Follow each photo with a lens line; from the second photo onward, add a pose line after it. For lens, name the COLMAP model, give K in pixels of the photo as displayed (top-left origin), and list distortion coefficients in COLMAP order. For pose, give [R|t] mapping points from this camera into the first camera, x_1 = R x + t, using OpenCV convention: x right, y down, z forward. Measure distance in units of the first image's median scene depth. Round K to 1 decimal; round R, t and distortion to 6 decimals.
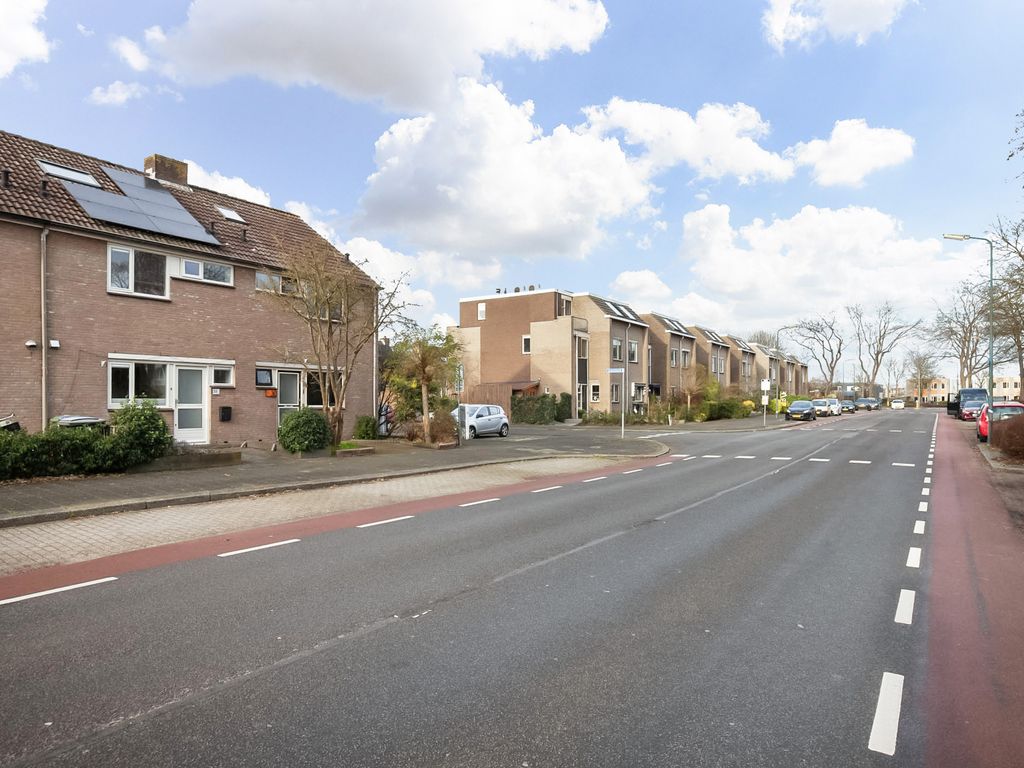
lens RADIAL K [[638.1, 0, 512.0], [0, 638.1, 384.0], [0, 0, 1]] dist [0.003137, 0.000737]
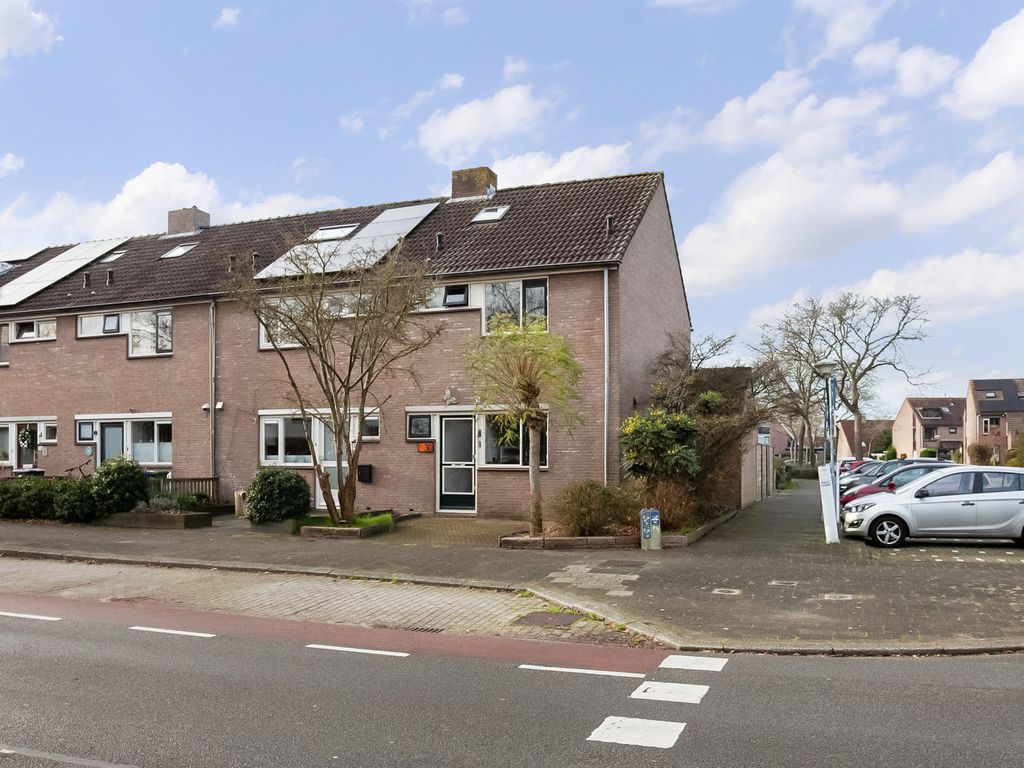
lens RADIAL K [[835.8, 0, 511.2], [0, 835.8, 454.5], [0, 0, 1]] dist [-0.014846, -0.000866]
pose [[0.236805, -0.006742, -0.971534, 0.631562], [0.025551, 0.999673, -0.000709, 0.027733], [0.971221, -0.024656, 0.236900, 0.928453]]
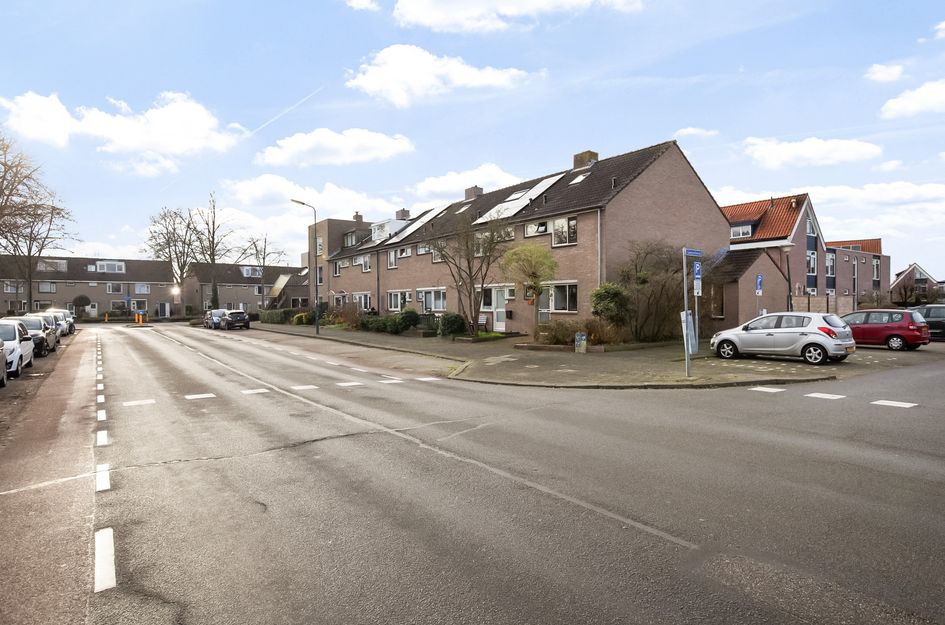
lens RADIAL K [[536.8, 0, 472.5], [0, 536.8, 312.5], [0, 0, 1]] dist [-0.001029, -0.000018]
pose [[-0.339020, 0.011654, -0.940707, 0.940290], [0.028163, 0.999601, 0.002234, 0.034923], [0.940358, -0.025736, -0.339213, 1.396839]]
